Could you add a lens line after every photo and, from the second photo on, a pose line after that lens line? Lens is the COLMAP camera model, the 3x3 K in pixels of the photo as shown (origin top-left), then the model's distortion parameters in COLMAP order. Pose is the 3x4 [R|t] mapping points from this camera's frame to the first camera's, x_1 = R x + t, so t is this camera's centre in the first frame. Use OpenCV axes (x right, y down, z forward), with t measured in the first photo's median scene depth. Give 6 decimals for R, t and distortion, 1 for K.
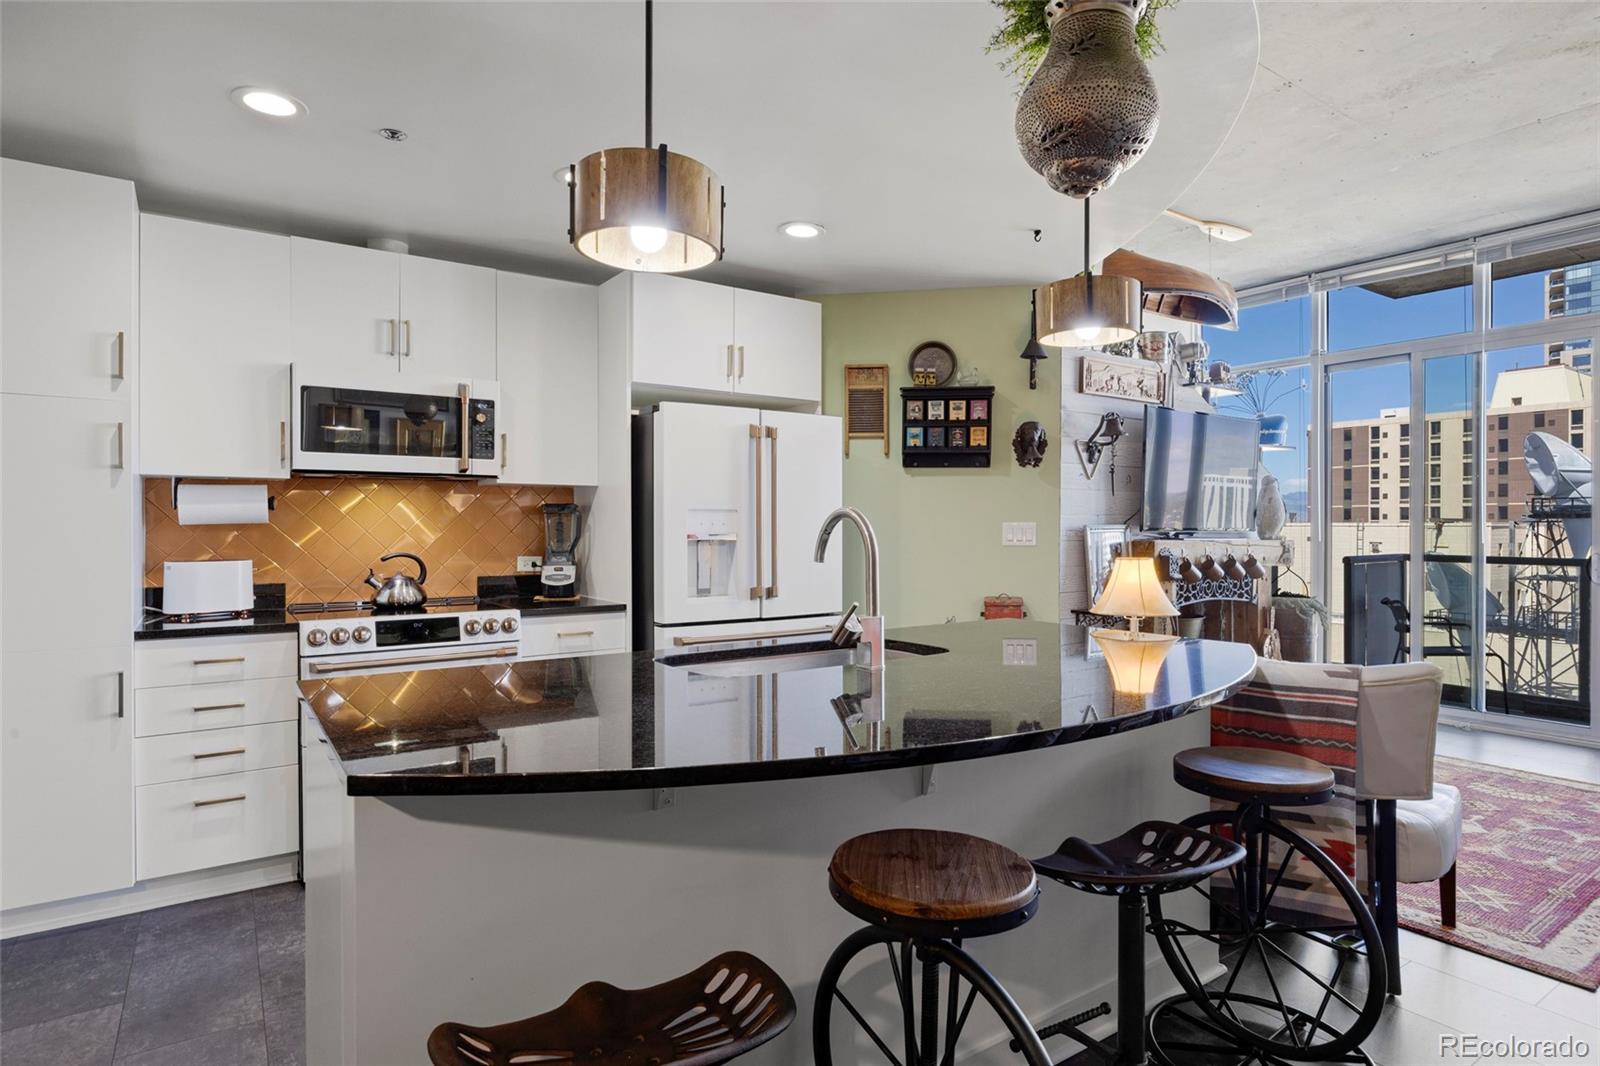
lens RADIAL K [[859.3, 0, 800.0], [0, 859.3, 533.0], [0, 0, 1]] dist [-0.007451, -0.000876]
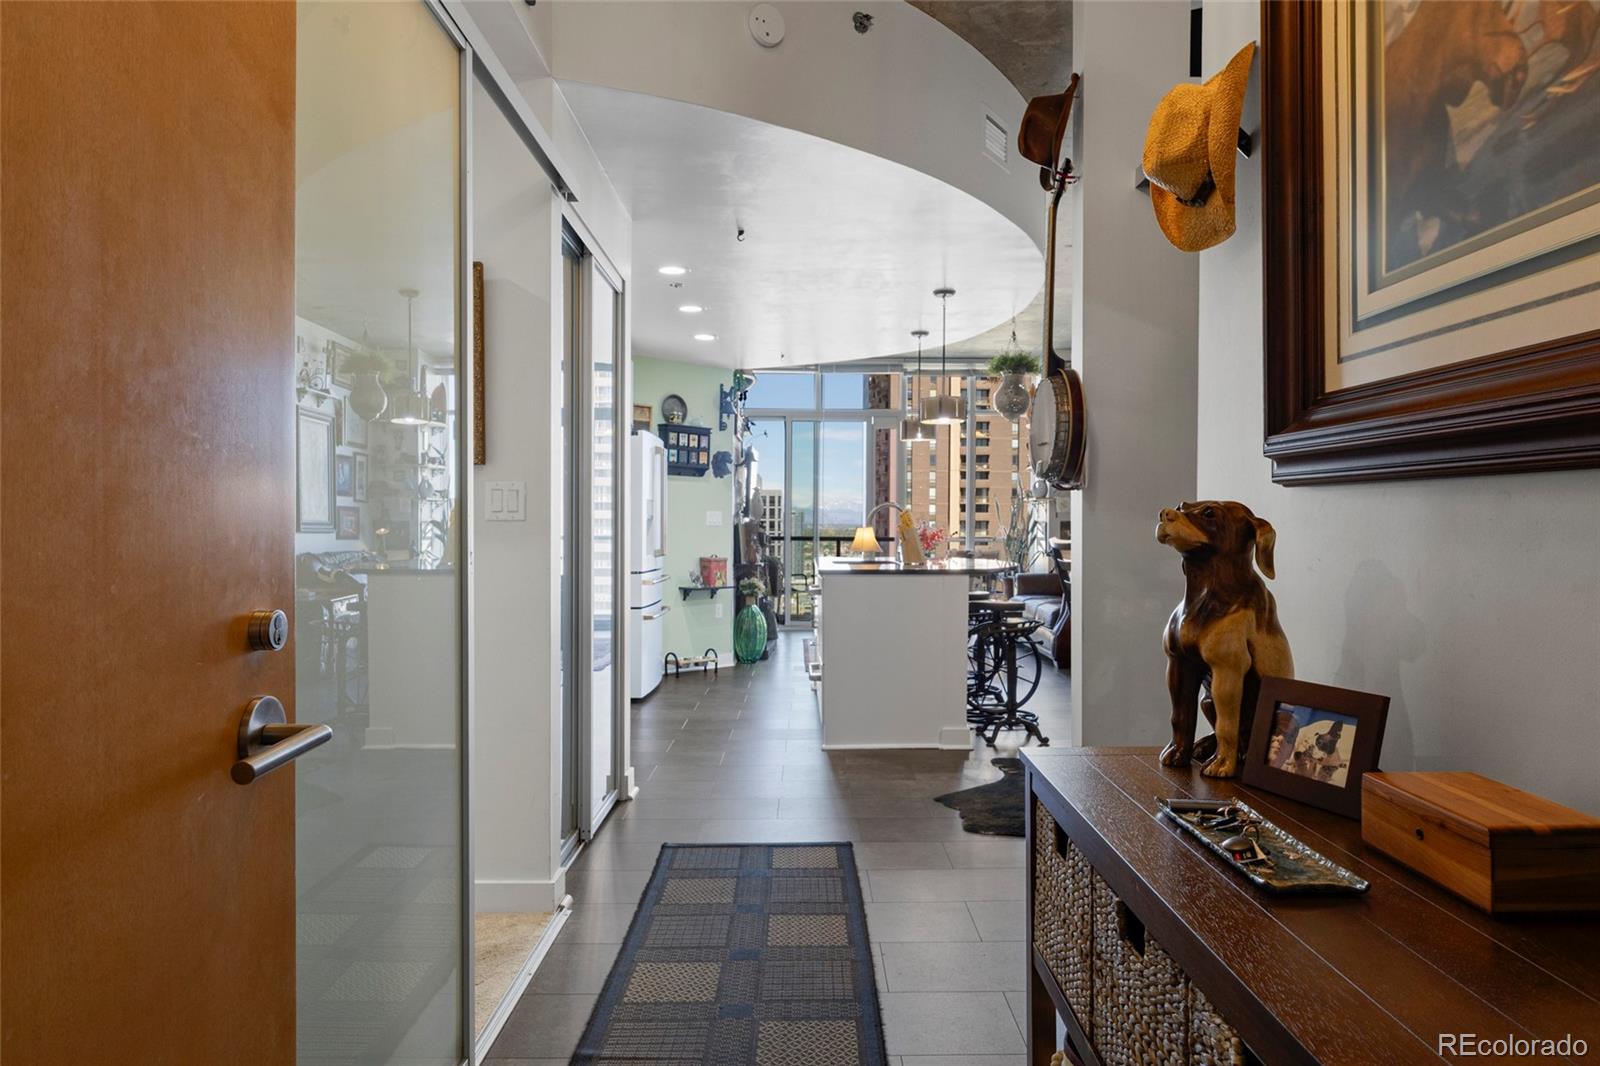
lens RADIAL K [[1039.5, 0, 800.0], [0, 1039.5, 533.0], [0, 0, 1]] dist [-0.000319, -0.000027]
pose [[0.565808, -0.001897, 0.824535, -1.218080], [0.002864, 0.999996, 0.000336, 0.027597], [-0.824532, 0.002171, 0.565811, -0.247296]]
